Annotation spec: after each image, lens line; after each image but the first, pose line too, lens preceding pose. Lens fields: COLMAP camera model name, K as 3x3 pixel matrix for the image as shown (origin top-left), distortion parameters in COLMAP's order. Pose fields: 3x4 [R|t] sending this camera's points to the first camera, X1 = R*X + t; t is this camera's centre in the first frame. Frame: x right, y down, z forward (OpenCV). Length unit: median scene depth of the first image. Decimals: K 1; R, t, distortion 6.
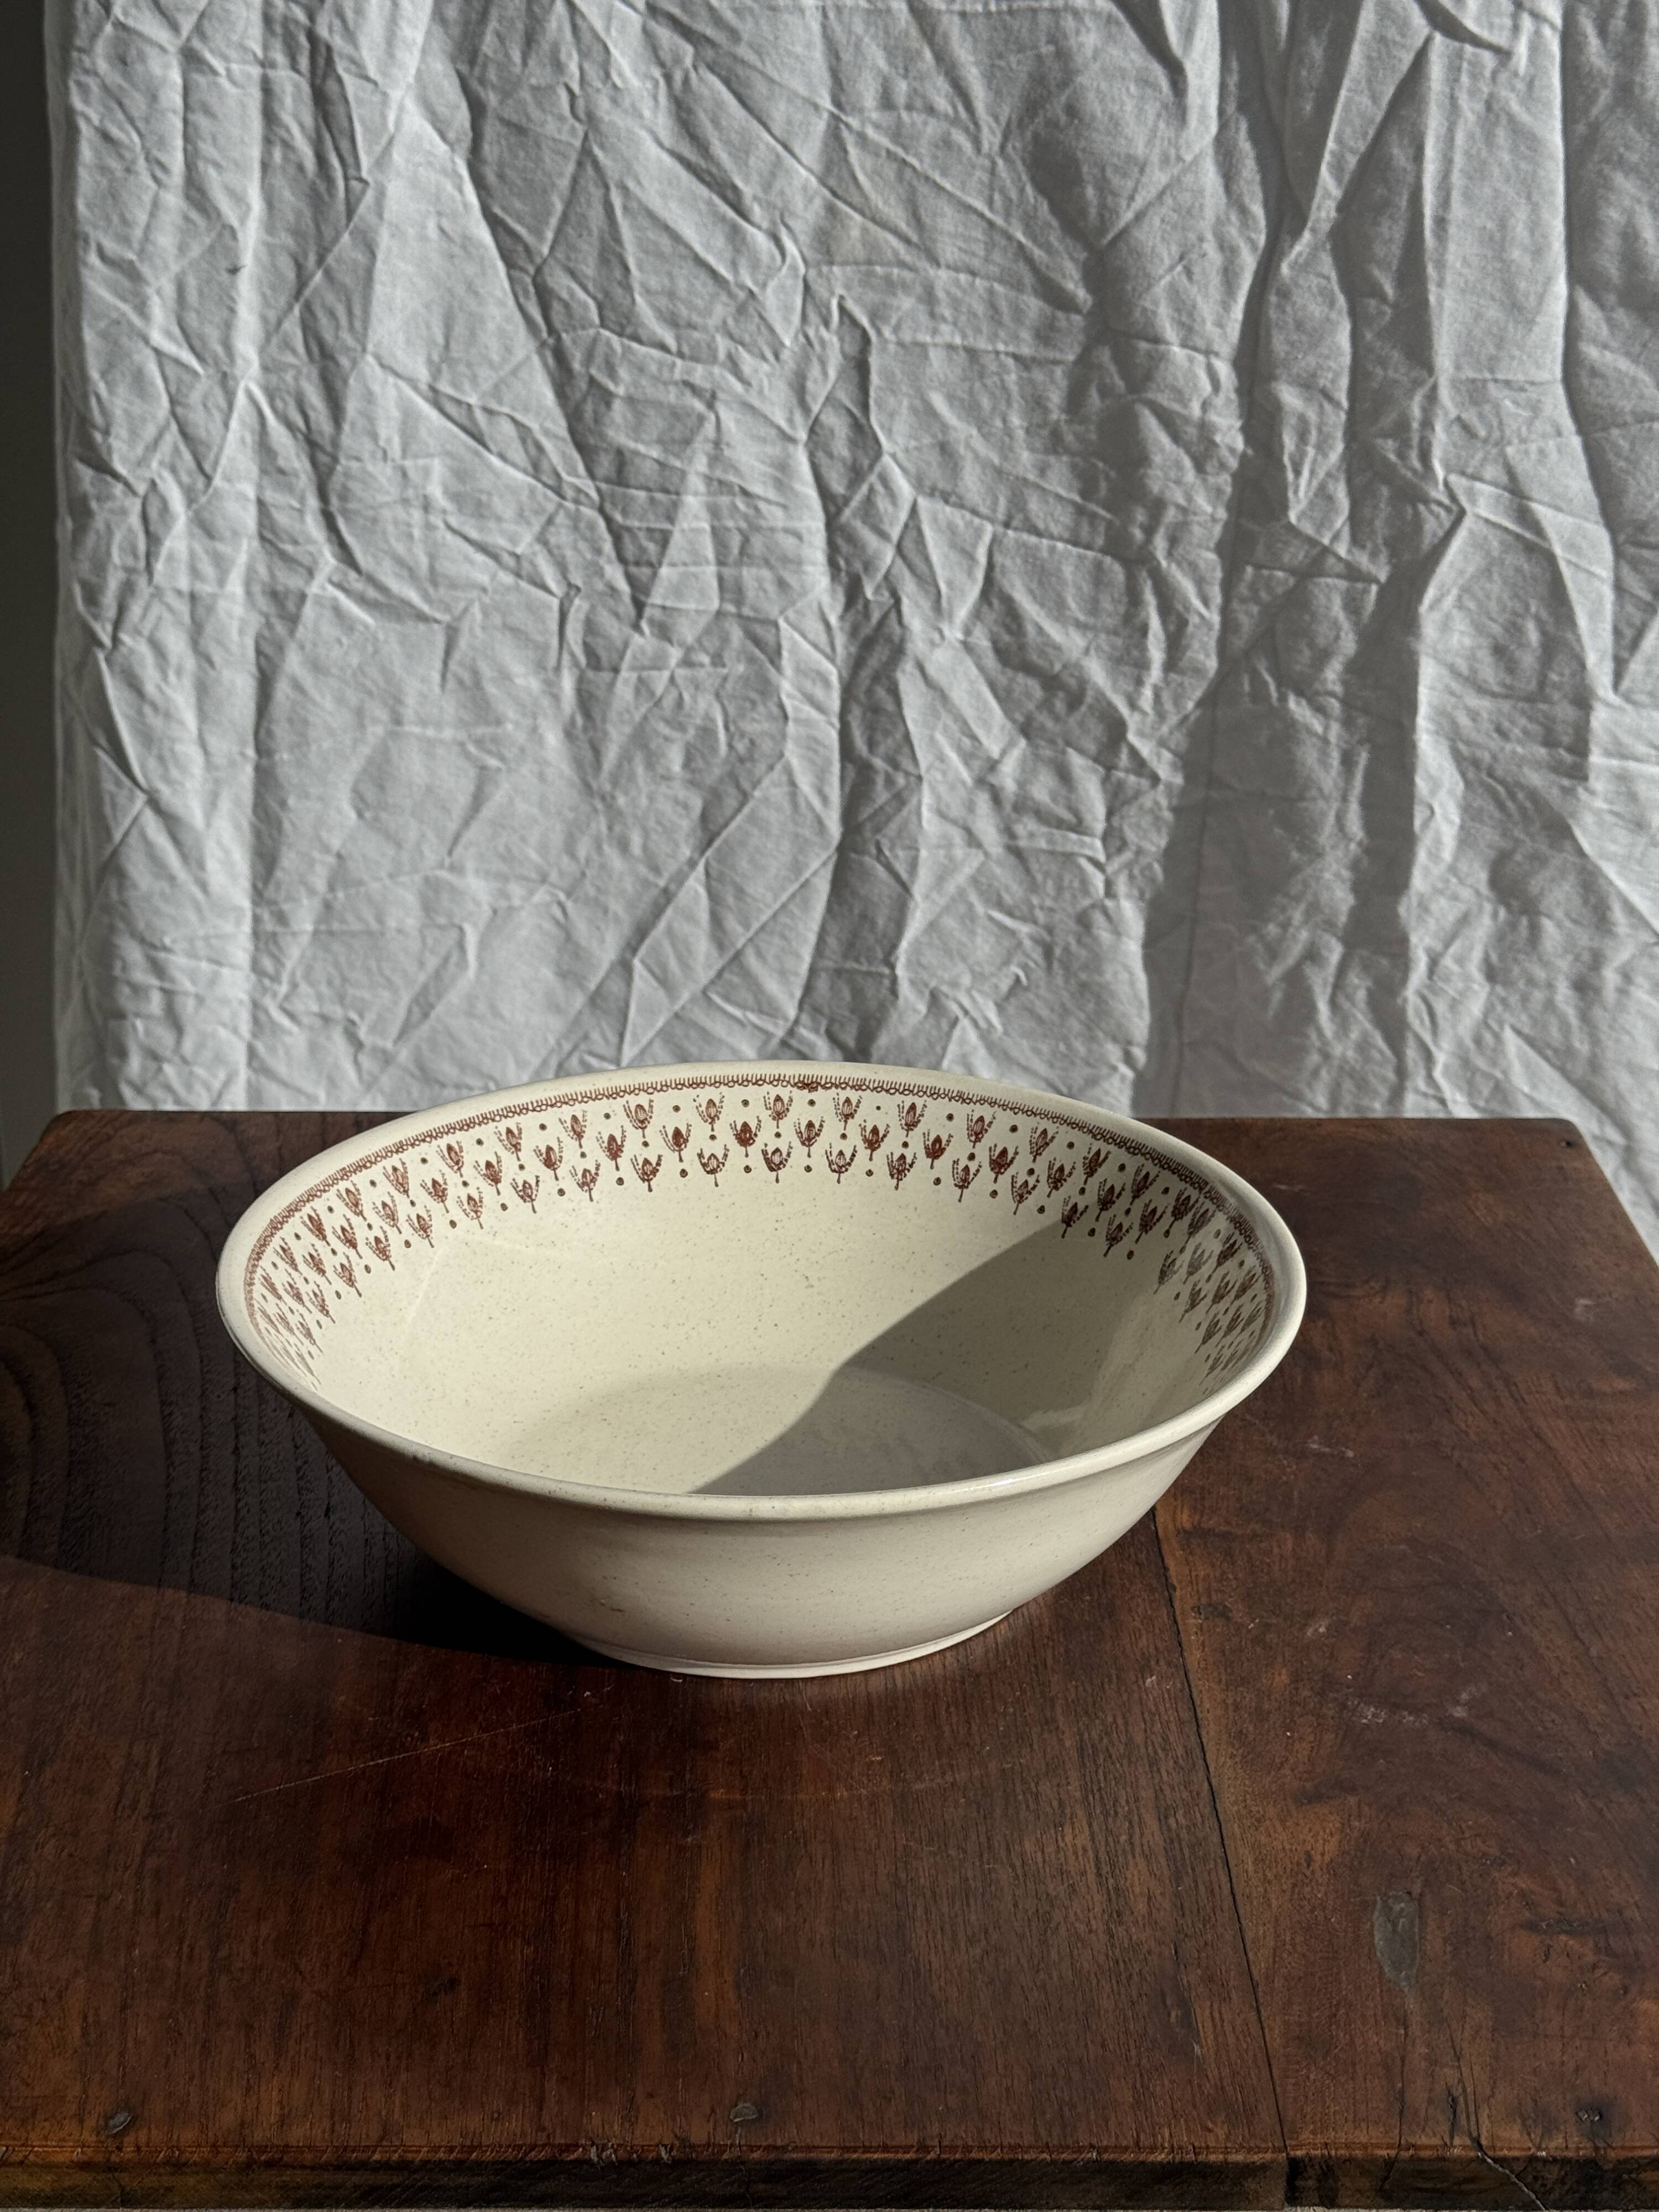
lens RADIAL K [[3147.6, 0, 830.5], [0, 3147.6, 1081.9], [0, 0, 1]] dist [0.144653, -0.069911]
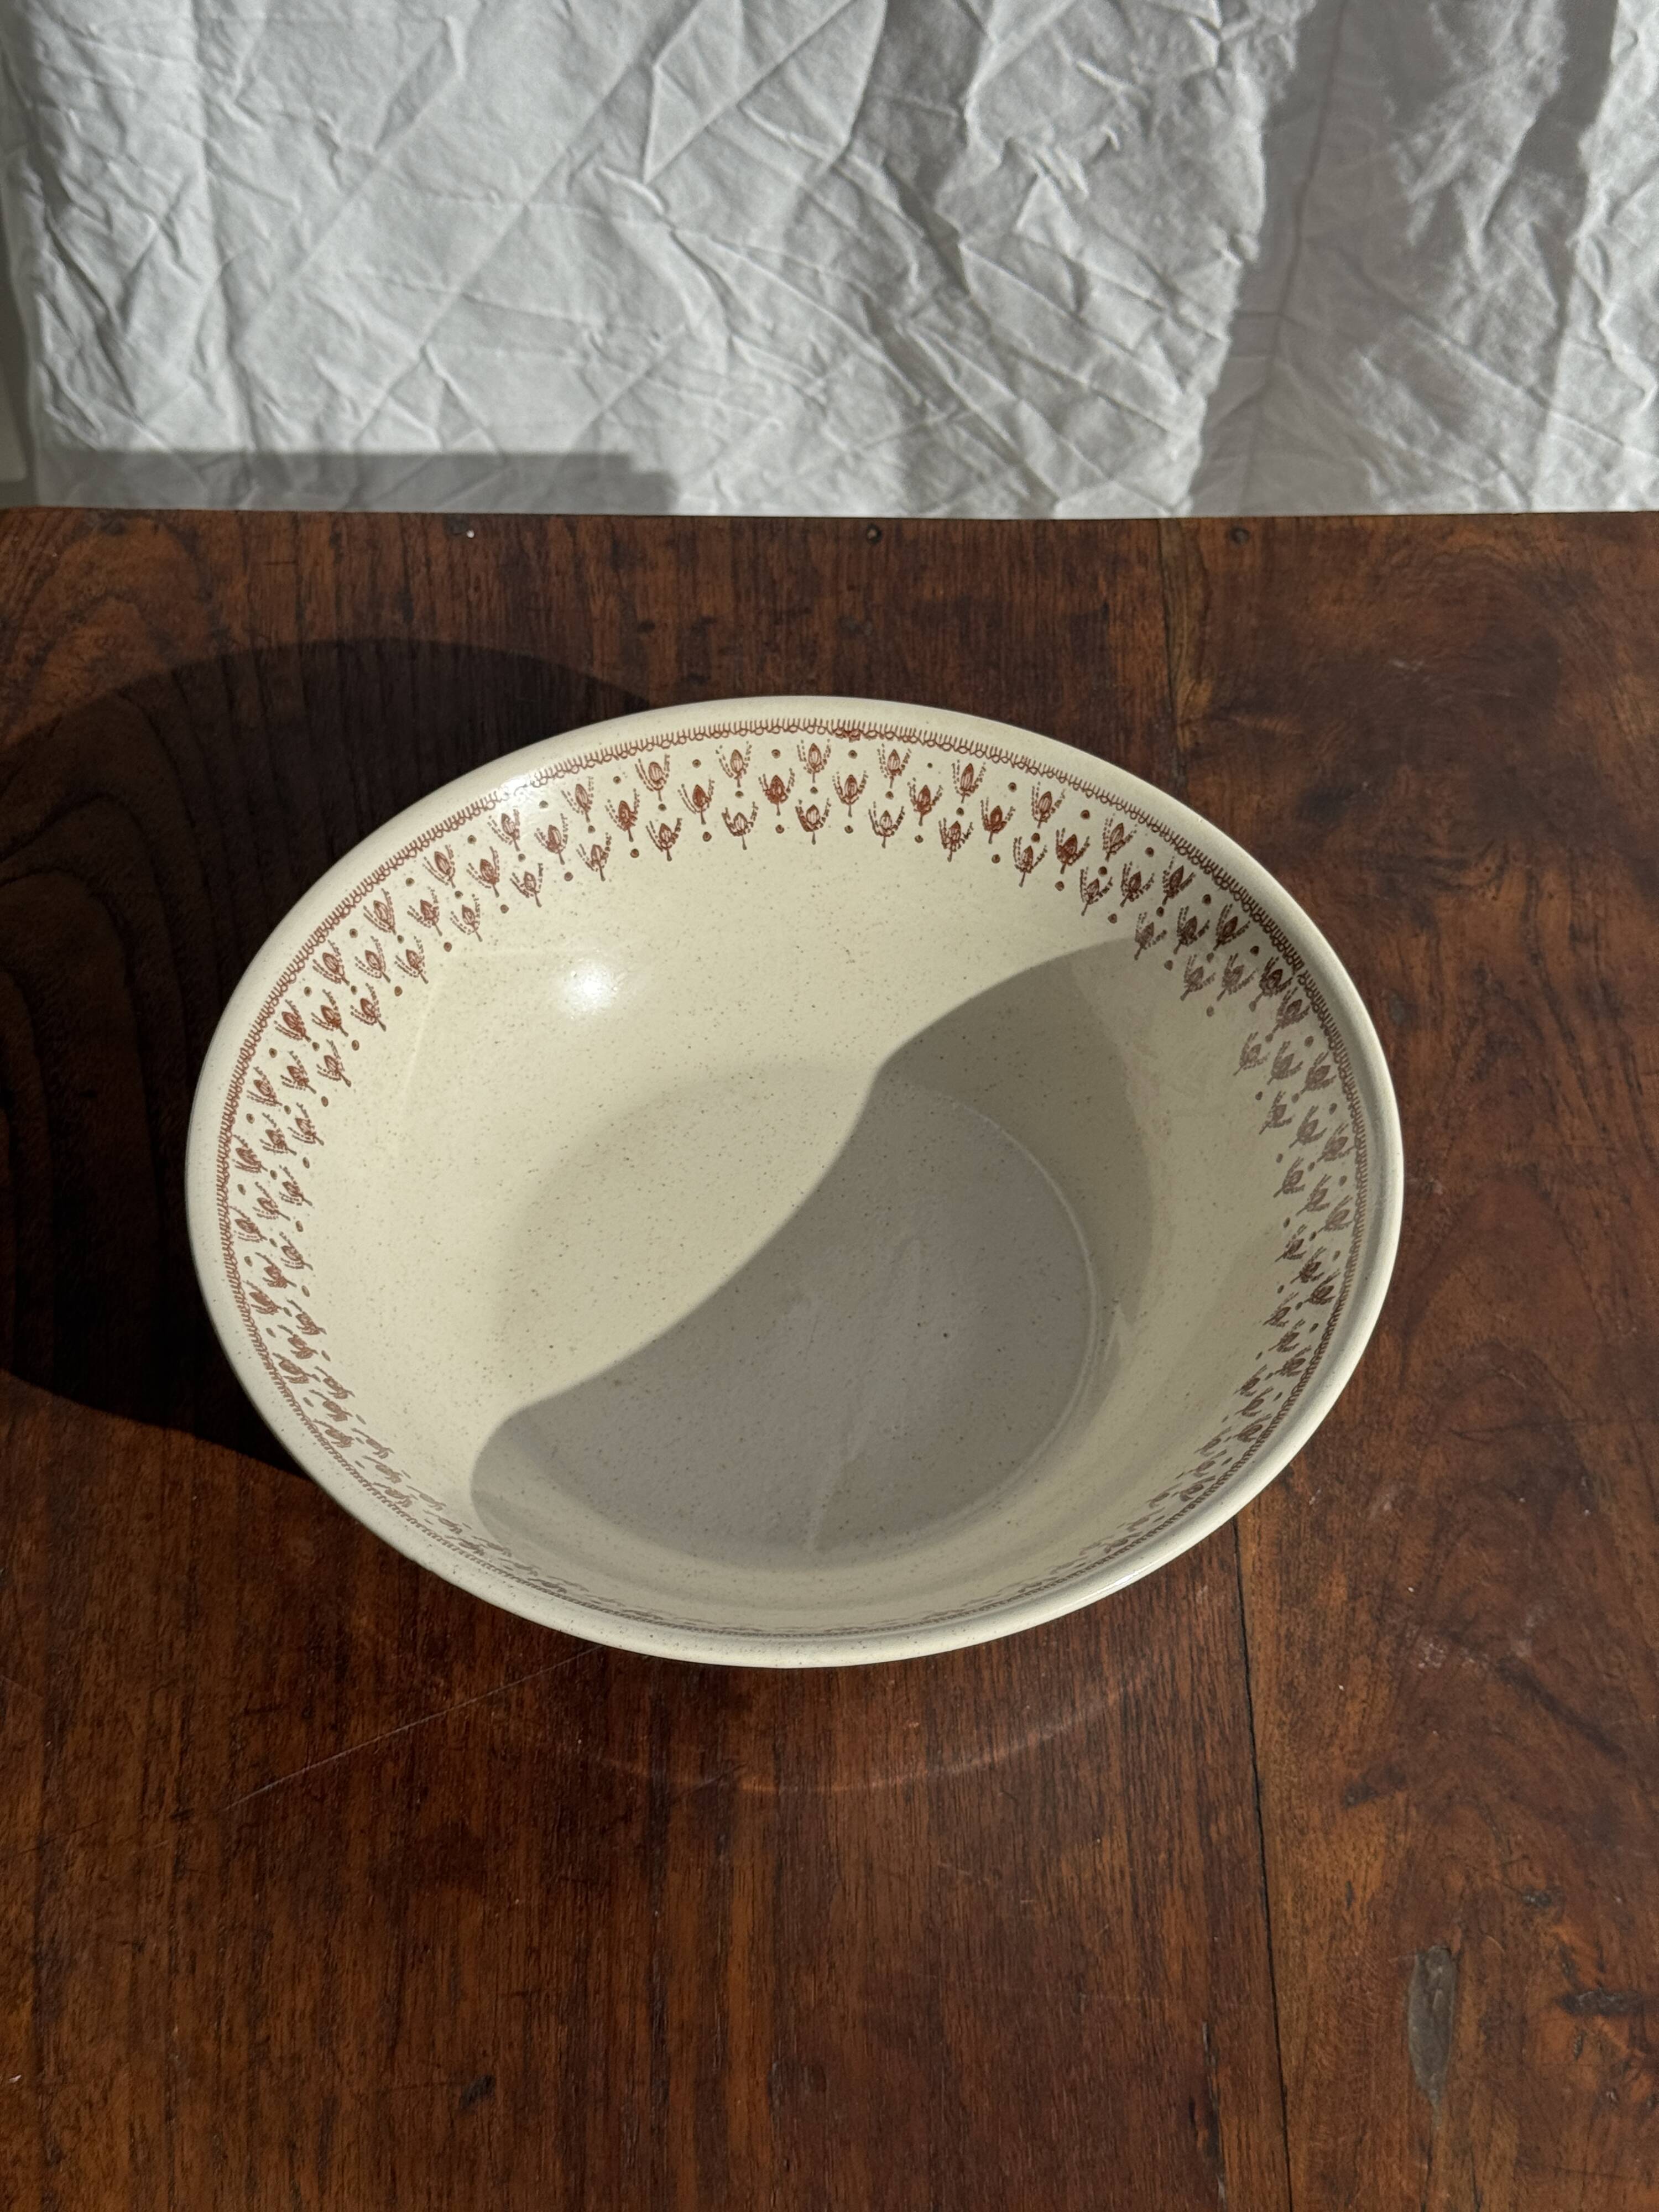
lens RADIAL K [[3150.0, 0, 823.7], [0, 3150.0, 1104.3], [0, 0, 1]] dist [0.160402, -0.295841]
pose [[0.999631, 0.004485, -0.026803, 0.009725], [0.009990, 0.856588, 0.515905, -0.359708], [0.025273, -0.515982, 0.856227, 0.210208]]
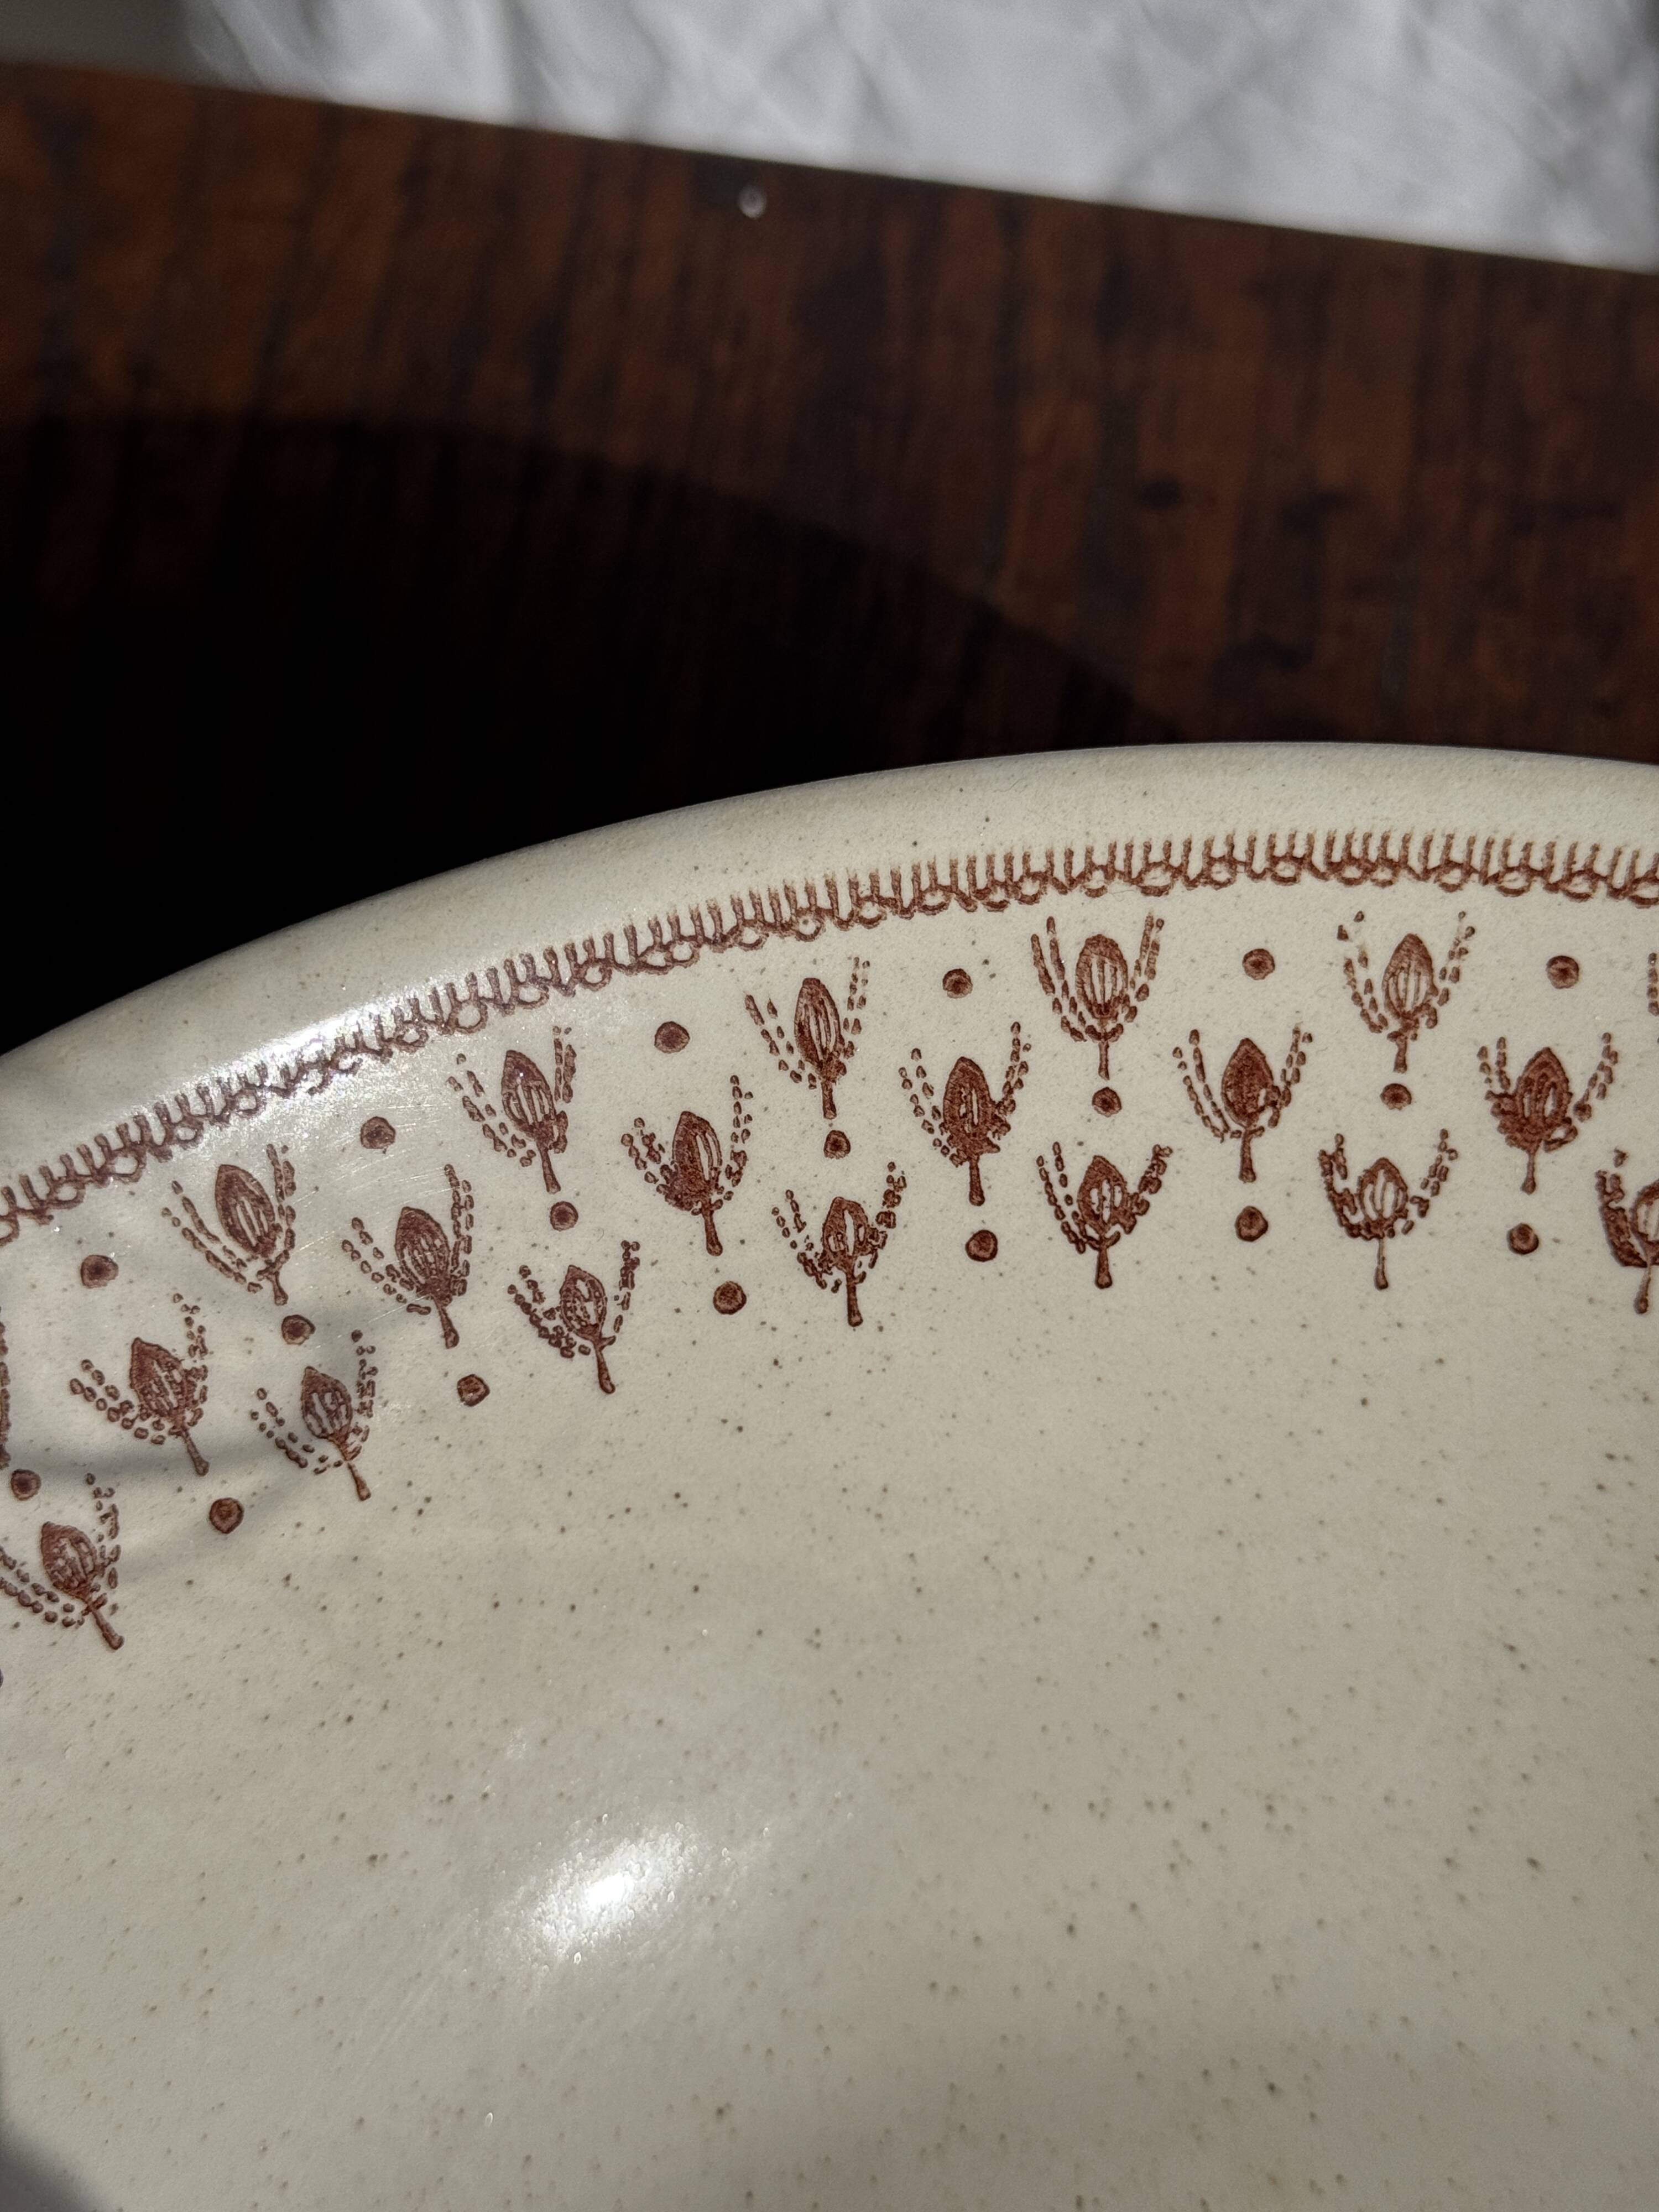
lens RADIAL K [[3236.6, 0, 837.2], [0, 3236.6, 1103.6], [0, 0, 1]] dist [0.134223, -0.070375]
pose [[0.974026, 0.163440, -0.156720, -0.040070], [-0.057626, 0.848243, 0.526463, -0.108055], [0.218981, -0.503757, 0.835629, 0.789141]]
